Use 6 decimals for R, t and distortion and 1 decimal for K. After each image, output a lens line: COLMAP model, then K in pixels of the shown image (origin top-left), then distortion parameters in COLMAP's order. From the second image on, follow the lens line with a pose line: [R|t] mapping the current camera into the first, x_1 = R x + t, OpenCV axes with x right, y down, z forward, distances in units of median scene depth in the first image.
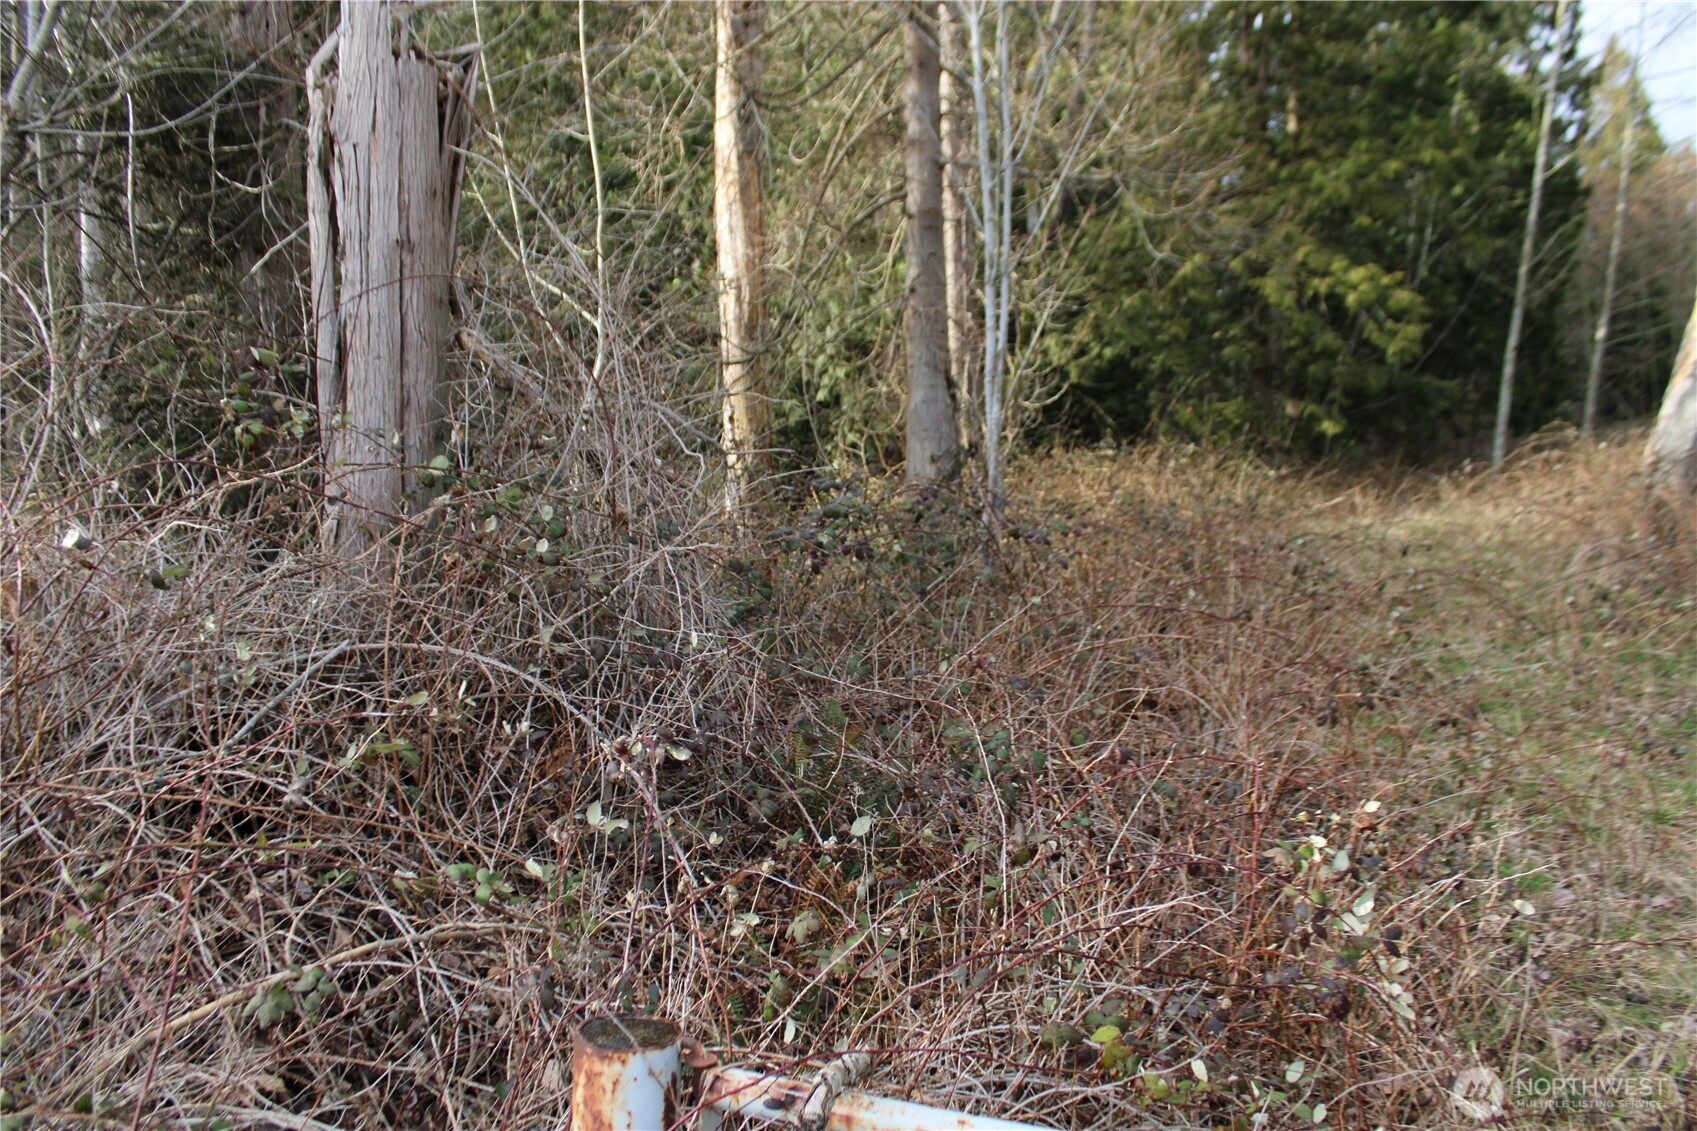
lens RADIAL K [[1390.6, 0, 862.0], [0, 1390.6, 559.6], [0, 0, 1]] dist [-0.162283, 0.125260]
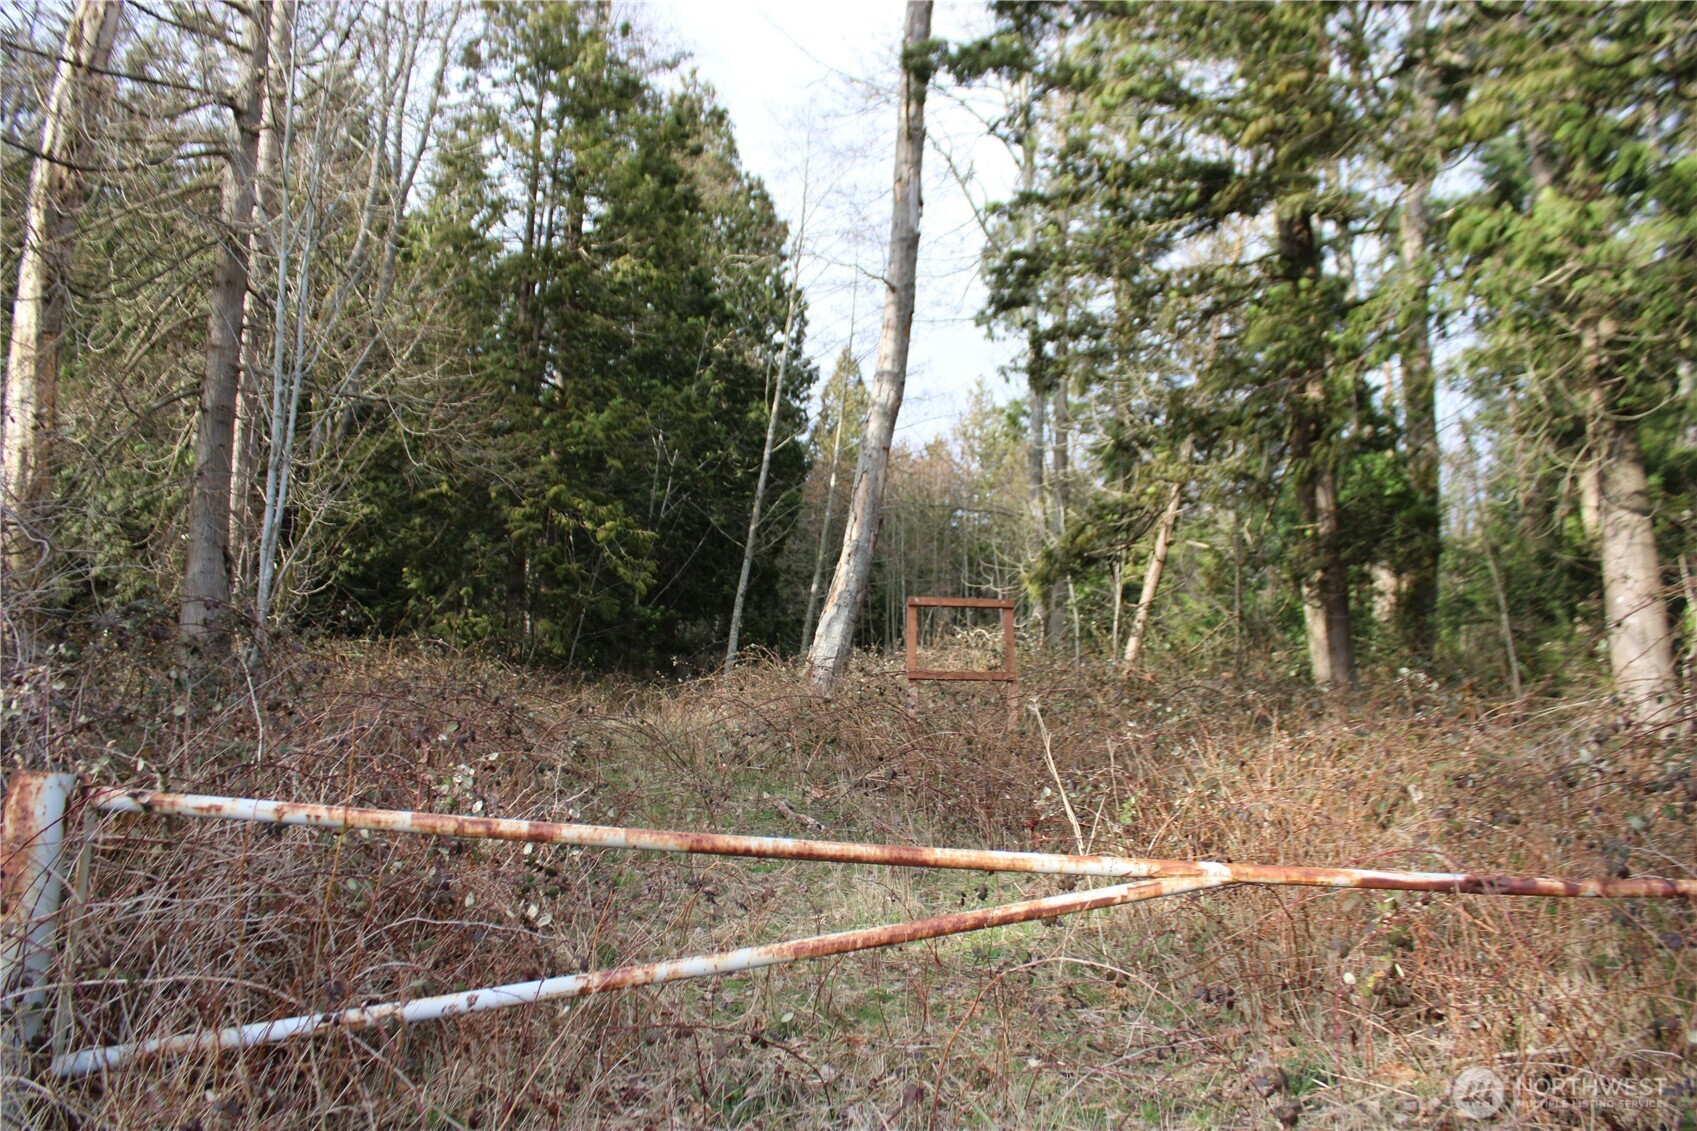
lens RADIAL K [[1390.6, 0, 862.0], [0, 1390.6, 559.6], [0, 0, 1]] dist [-0.162283, 0.125260]
pose [[0.870166, 0.092994, 0.483904, -0.015534], [-0.005627, 0.983842, -0.178951, 0.056242], [-0.492726, 0.152995, 0.856629, -0.165146]]
